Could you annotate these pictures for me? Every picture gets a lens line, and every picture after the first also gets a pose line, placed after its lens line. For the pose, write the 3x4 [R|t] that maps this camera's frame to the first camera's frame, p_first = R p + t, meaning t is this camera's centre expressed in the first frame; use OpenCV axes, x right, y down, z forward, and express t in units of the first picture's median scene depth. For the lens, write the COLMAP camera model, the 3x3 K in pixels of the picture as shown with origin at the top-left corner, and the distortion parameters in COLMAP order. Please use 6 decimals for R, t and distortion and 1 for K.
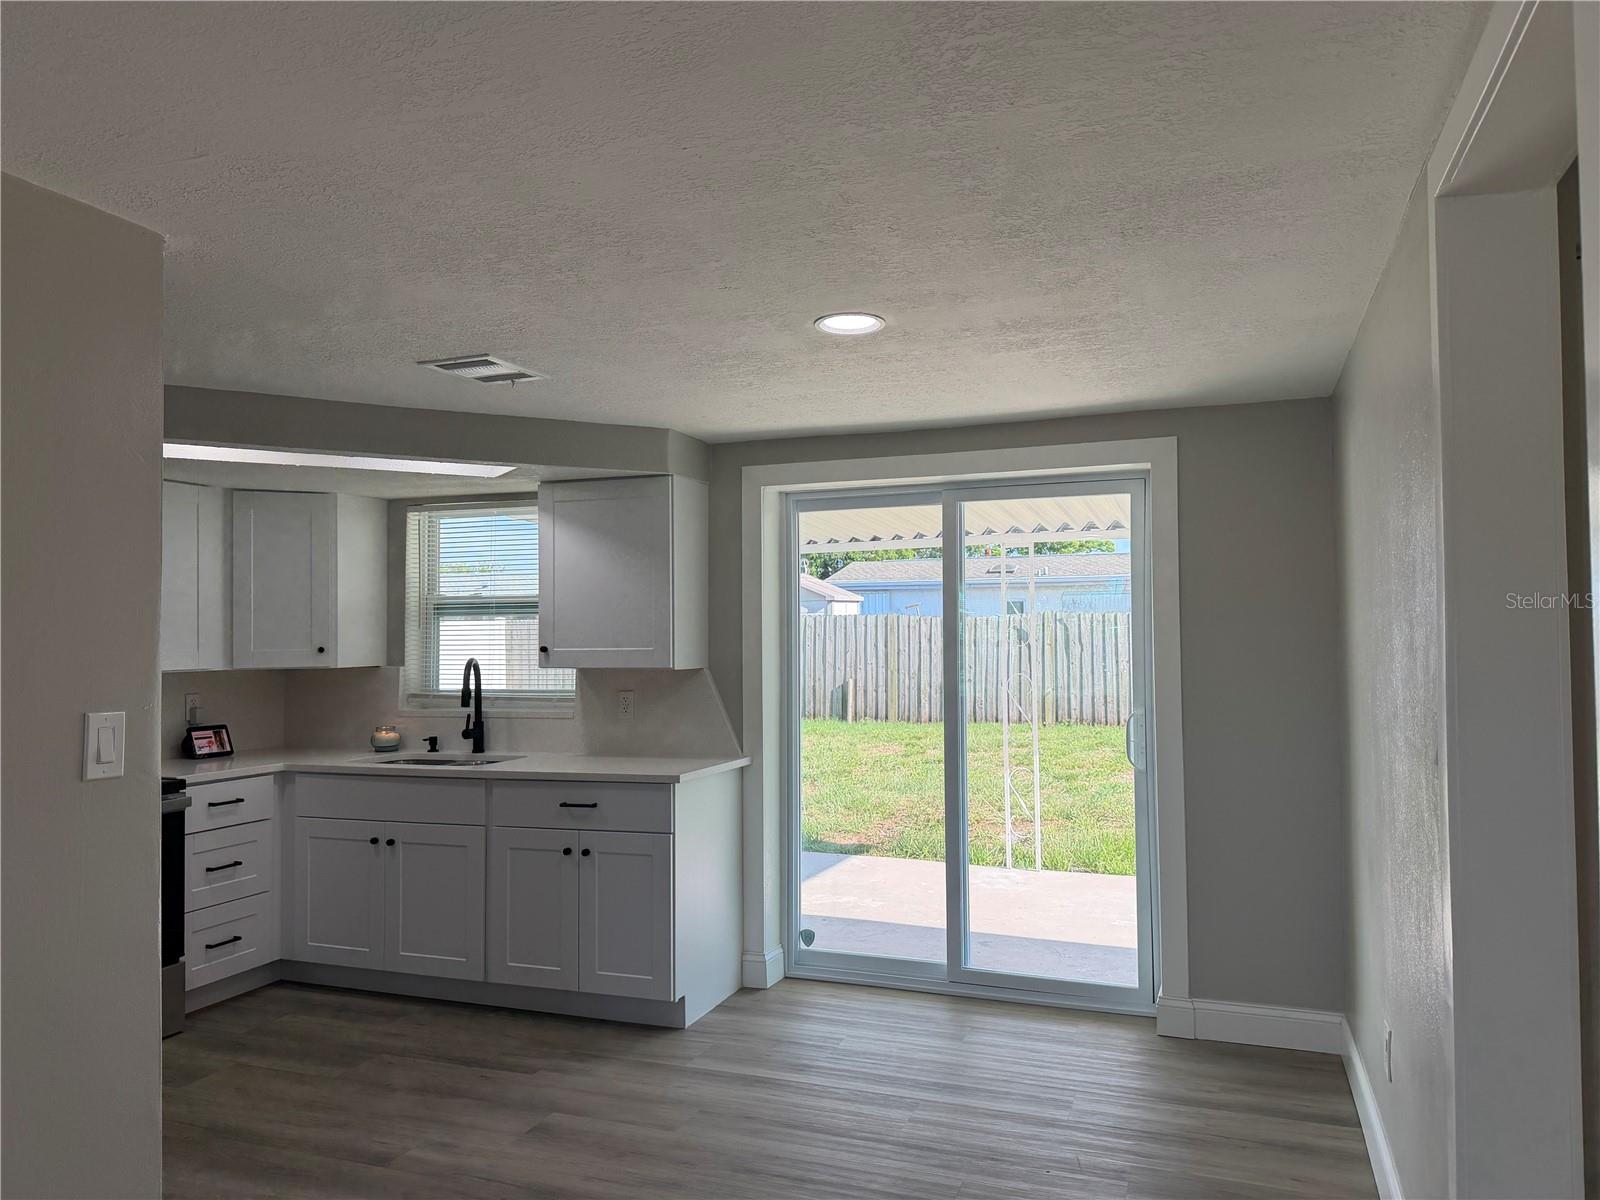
lens RADIAL K [[1122.0, 0, 793.2], [0, 1122.0, 588.2], [0, 0, 1]] dist [0.050187, -0.062865]
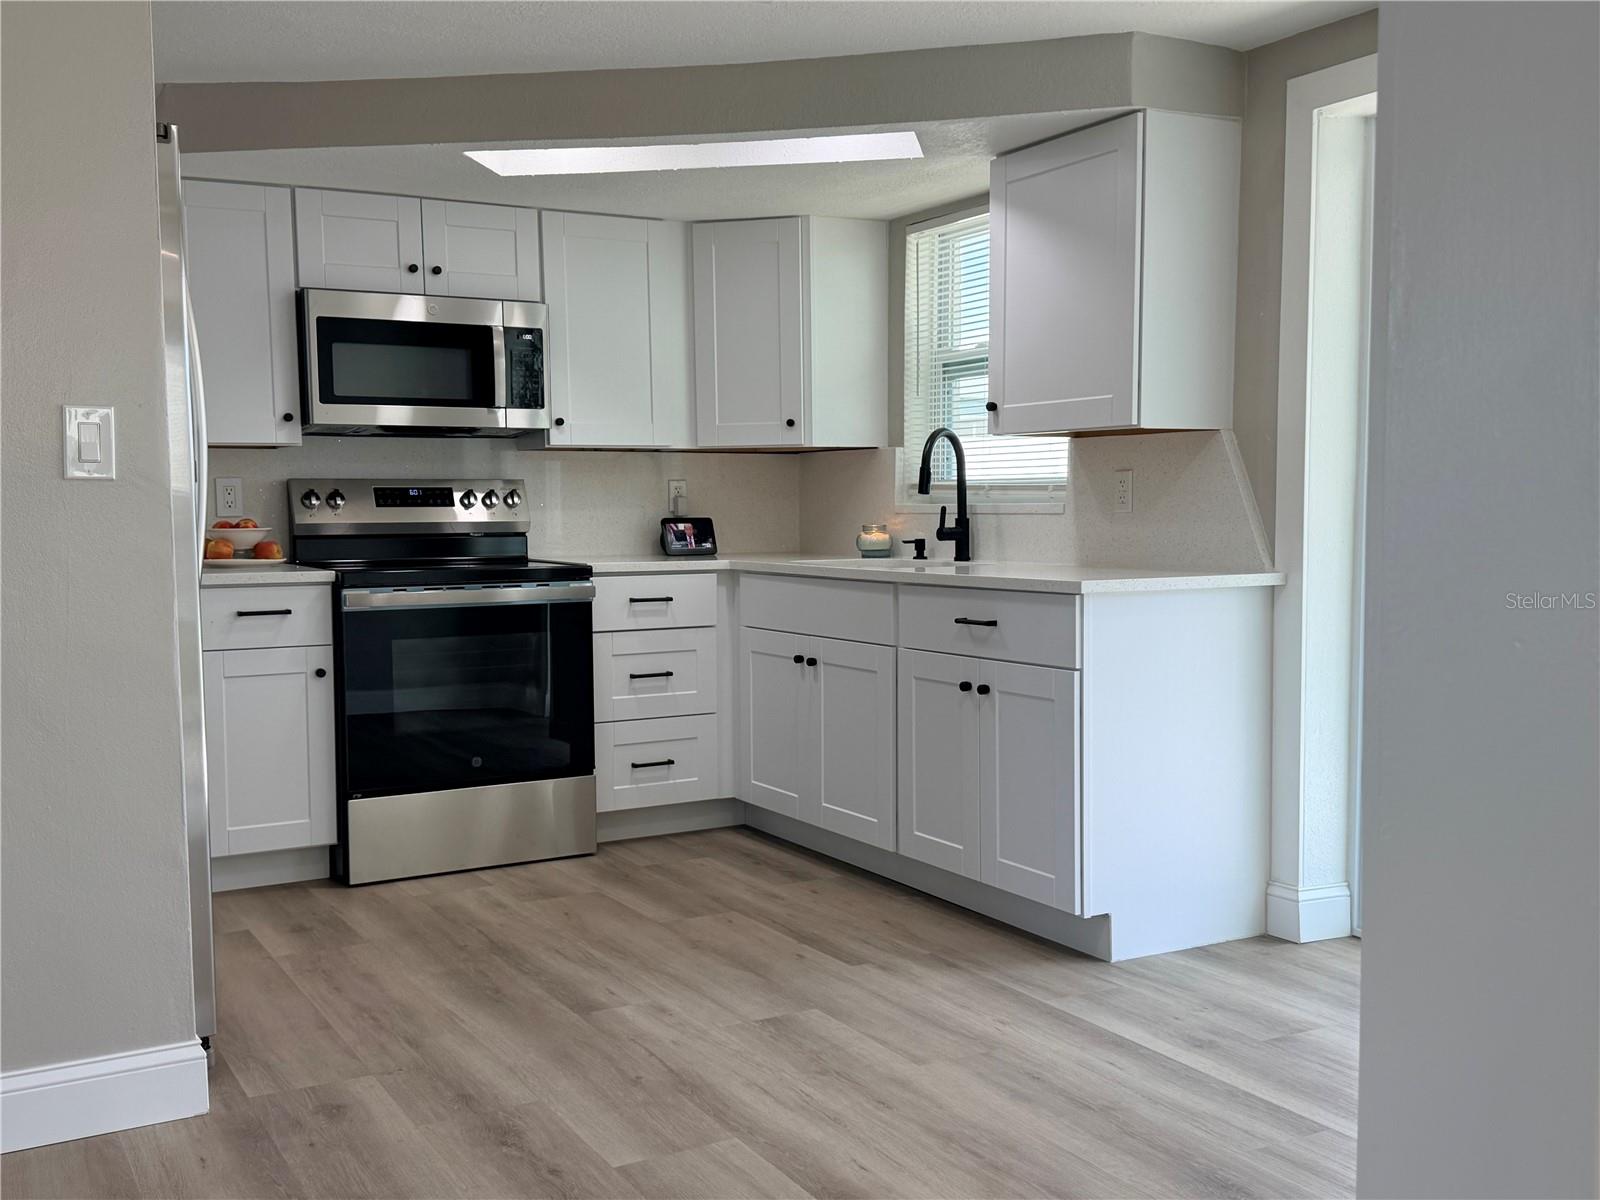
lens RADIAL K [[1575.3, 0, 815.5], [0, 1575.3, 594.2], [0, 0, 1]] dist [0.127994, 0.000000]
pose [[0.777070, 0.043052, -0.627940, 0.326590], [0.026387, 0.994553, 0.100841, 0.071738], [0.628860, -0.094930, 0.771701, 0.179441]]
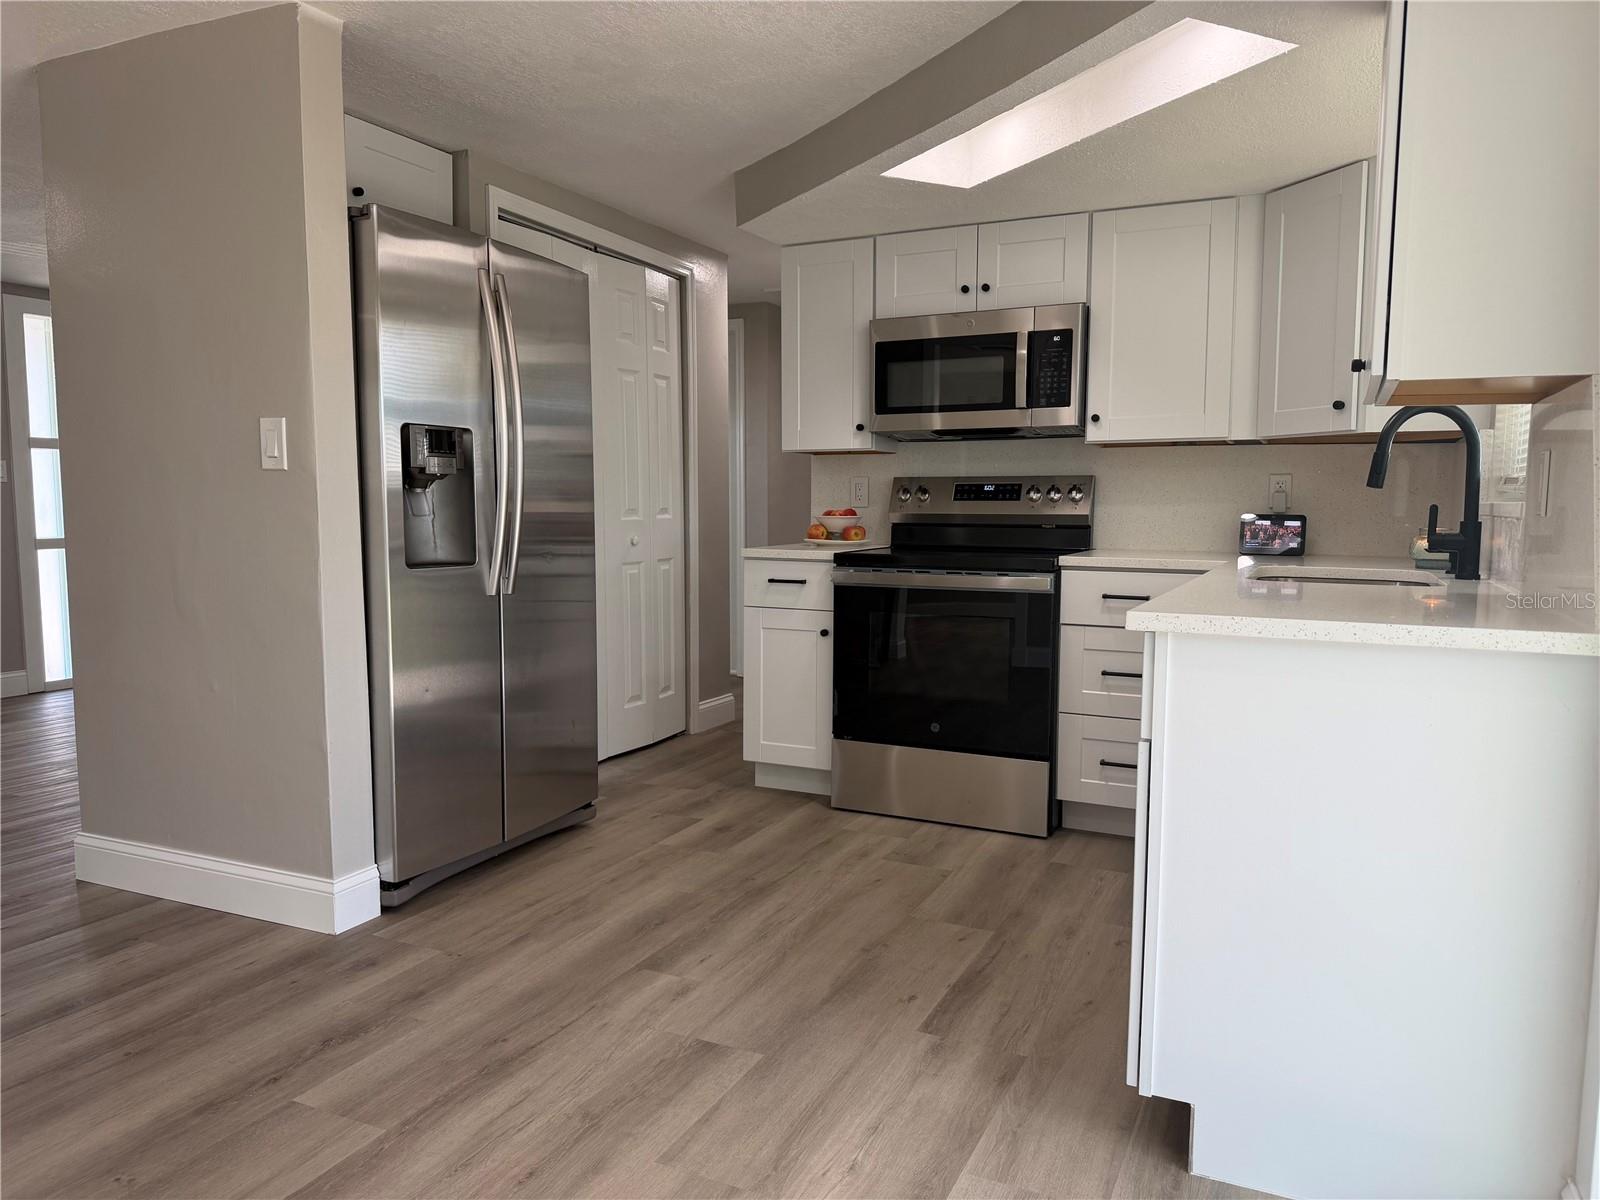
lens RADIAL K [[1122.0, 0, 802.0], [0, 1122.0, 608.3], [0, 0, 1]] dist [0.050187, -0.062865]
pose [[-0.074300, 0.106764, -0.991504, 0.320111], [0.037948, 0.993835, 0.104171, 0.104961], [0.996514, -0.029886, -0.077894, 0.836339]]
